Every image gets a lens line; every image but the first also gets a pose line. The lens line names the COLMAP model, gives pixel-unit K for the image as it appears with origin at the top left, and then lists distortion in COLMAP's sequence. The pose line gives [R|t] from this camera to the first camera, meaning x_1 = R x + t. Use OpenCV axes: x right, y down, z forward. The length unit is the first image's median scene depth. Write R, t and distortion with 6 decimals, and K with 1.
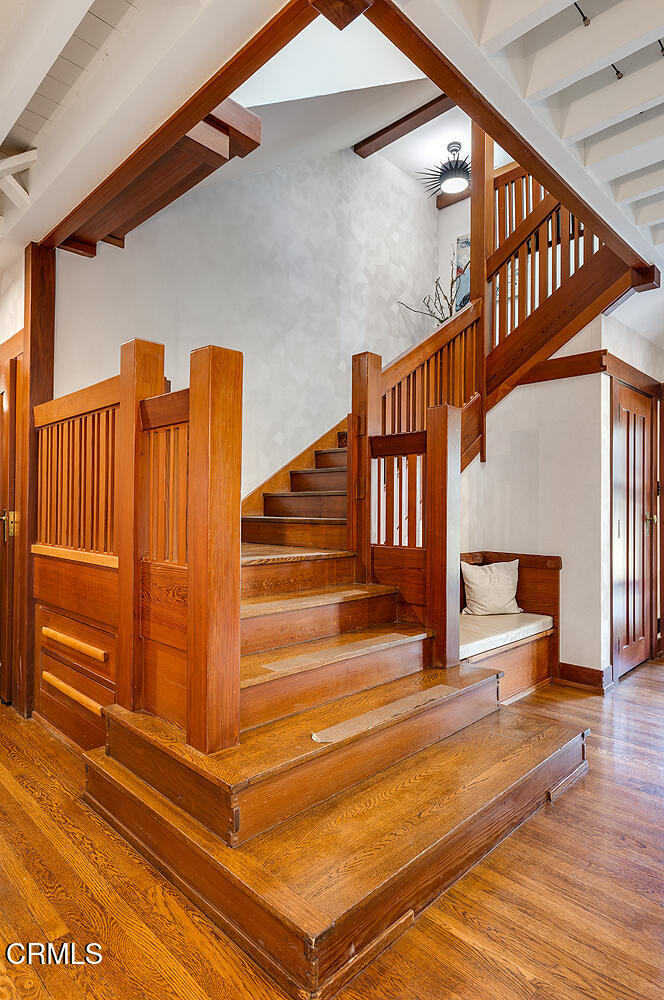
lens RADIAL K [[545.4, 0, 333.0], [0, 545.4, 499.4], [0, 0, 1]] dist [0.000444, 0.001465]
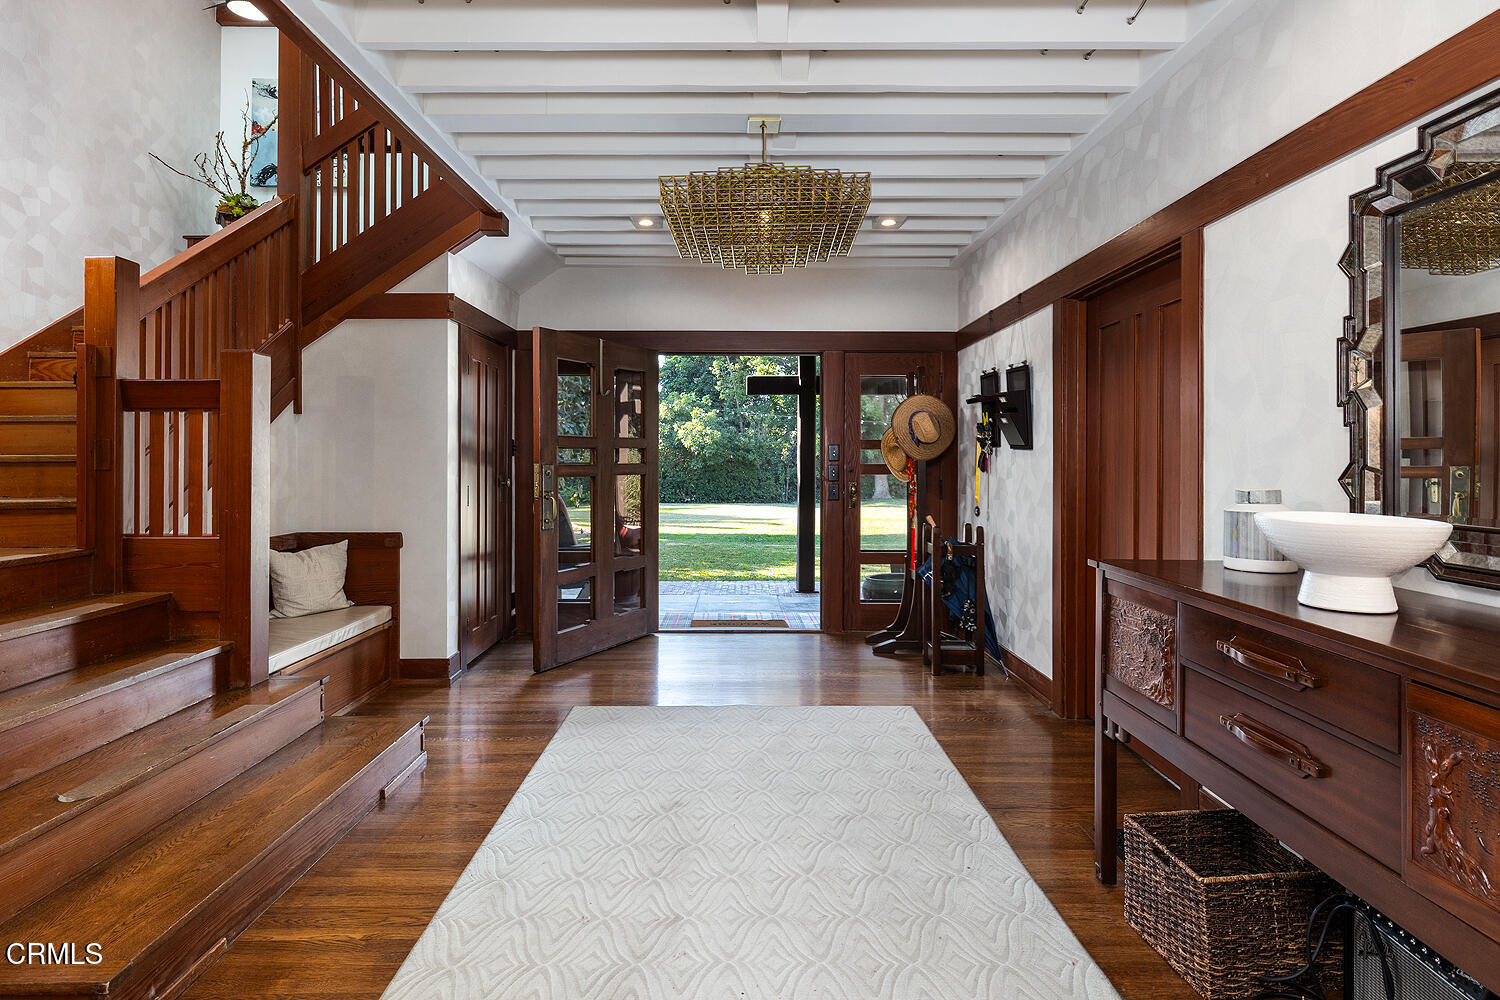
lens RADIAL K [[818.2, 0, 756.6], [0, 818.2, 449.1], [0, 0, 1]] dist [0.000444, 0.001465]
pose [[0.701652, -0.001792, 0.712518, -0.098024], [-0.003991, 0.999971, 0.006445, -0.034684], [-0.712509, -0.007365, 0.701625, -0.280275]]
